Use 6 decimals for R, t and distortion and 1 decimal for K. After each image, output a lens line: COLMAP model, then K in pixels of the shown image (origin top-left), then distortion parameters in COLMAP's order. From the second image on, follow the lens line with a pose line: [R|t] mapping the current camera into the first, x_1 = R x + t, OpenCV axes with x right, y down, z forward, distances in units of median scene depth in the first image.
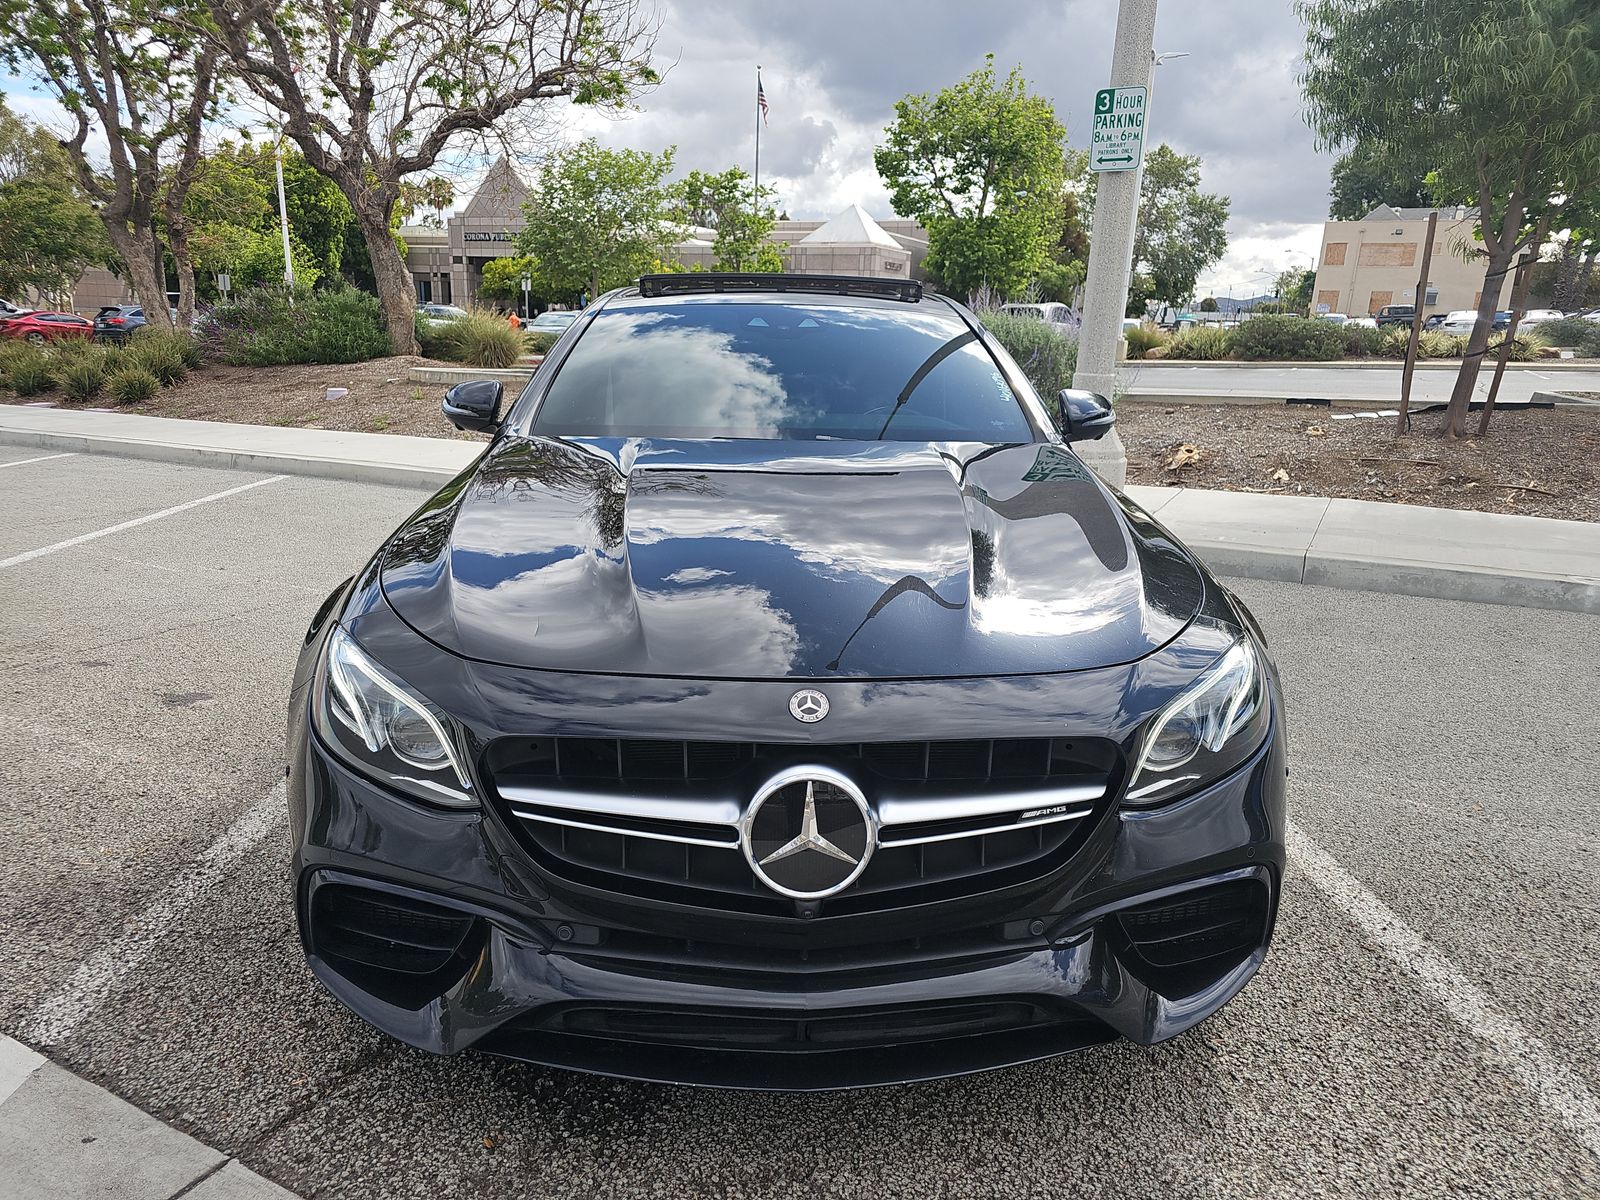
lens RADIAL K [[1131.6, 0, 804.8], [0, 1131.6, 610.5], [0, 0, 1]] dist [0.003616, 0.004981]
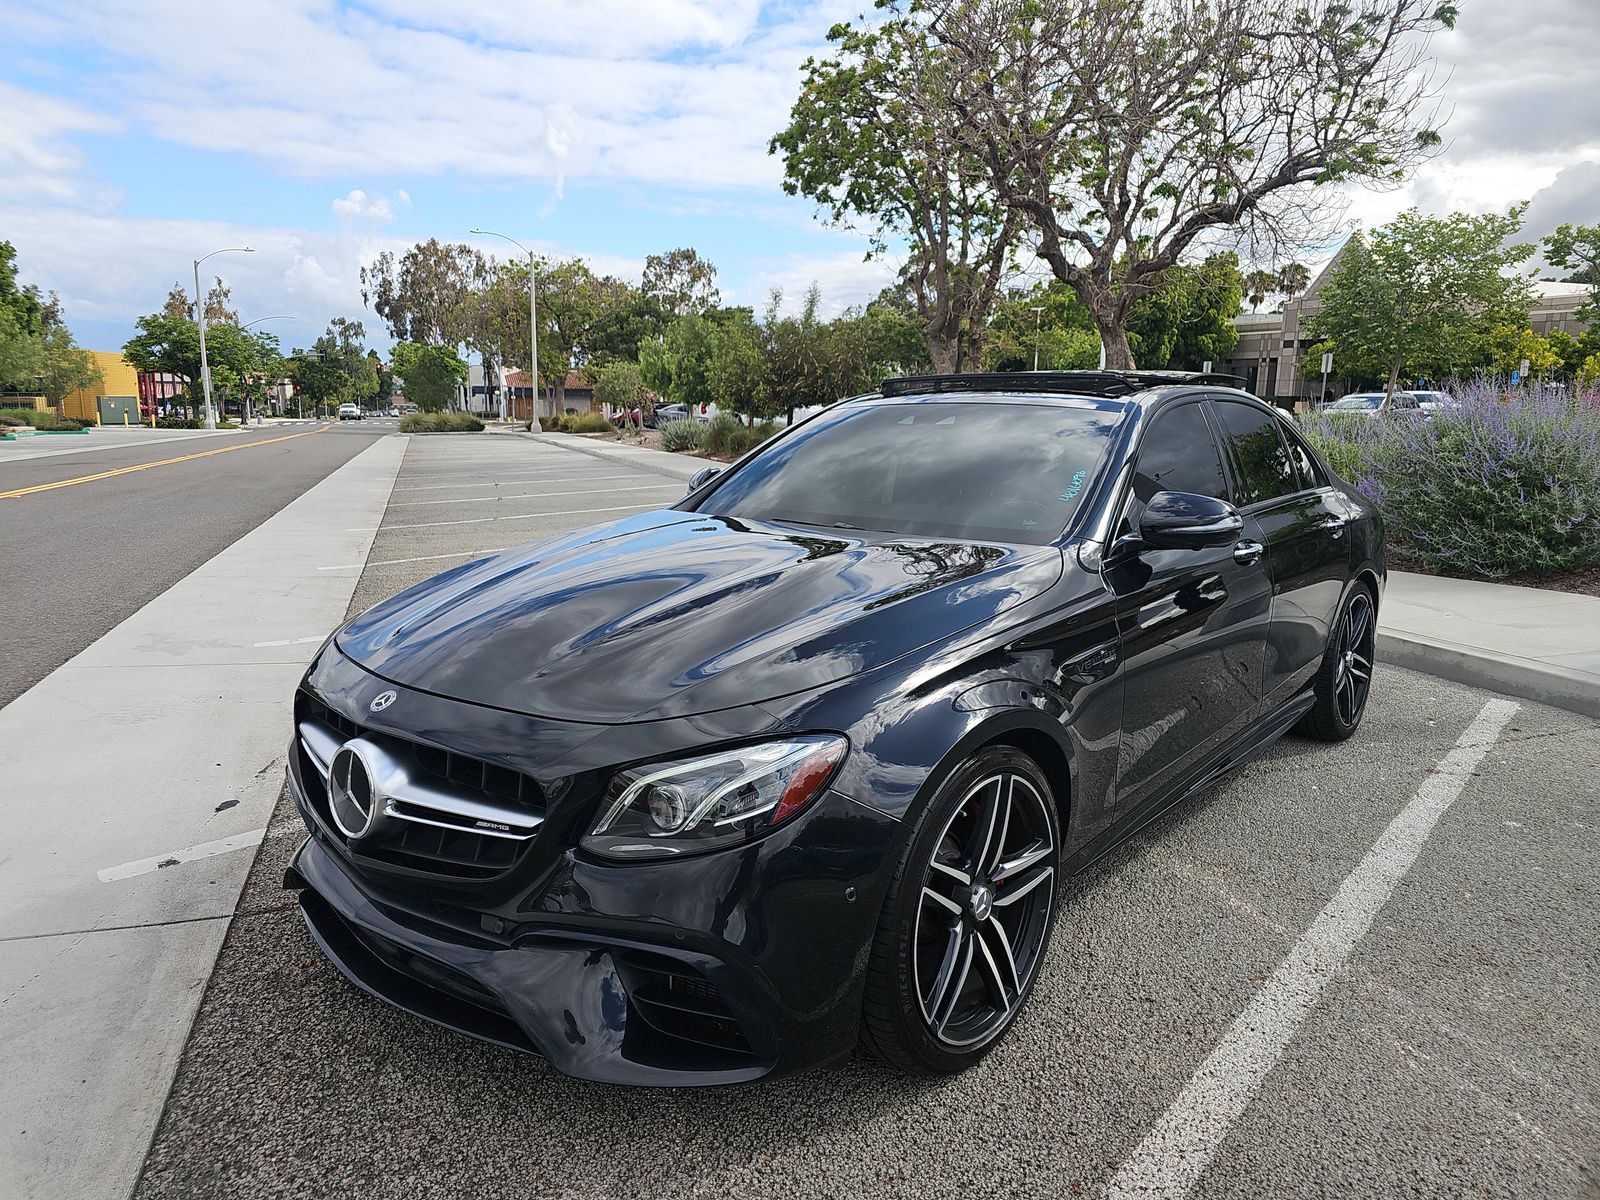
lens RADIAL K [[1131.6, 0, 802.3], [0, 1131.6, 593.8], [0, 0, 1]] dist [0.003616, 0.004981]
pose [[0.695730, 0.096675, -0.711768, 0.147354], [-0.155944, 0.987596, -0.018292, -0.011463], [0.701171, 0.123722, 0.702176, 0.038939]]
